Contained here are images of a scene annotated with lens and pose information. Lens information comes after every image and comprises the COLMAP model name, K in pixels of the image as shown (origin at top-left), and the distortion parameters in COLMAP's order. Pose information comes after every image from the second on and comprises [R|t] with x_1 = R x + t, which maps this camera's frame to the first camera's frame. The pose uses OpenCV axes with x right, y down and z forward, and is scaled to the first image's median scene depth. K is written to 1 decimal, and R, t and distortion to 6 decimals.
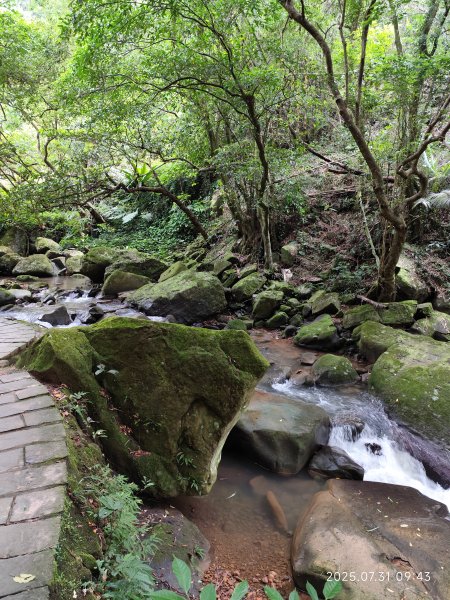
lens RADIAL K [[418.9, 0, 222.3], [0, 418.9, 300.3], [0, 0, 1]] dist [0.070478, -0.084628]
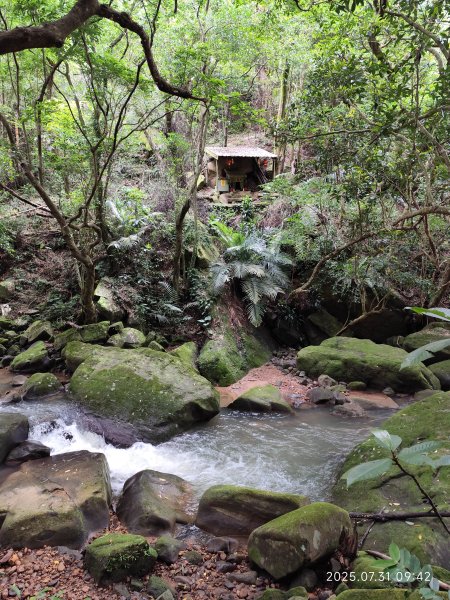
lens RADIAL K [[418.9, 0, 222.3], [0, 418.9, 300.3], [0, 0, 1]] dist [0.070478, -0.084628]
pose [[0.839977, -0.070729, 0.537992, 0.054846], [0.110033, 0.993072, -0.041240, 0.026420], [-0.531348, 0.093837, 0.841941, -0.245281]]
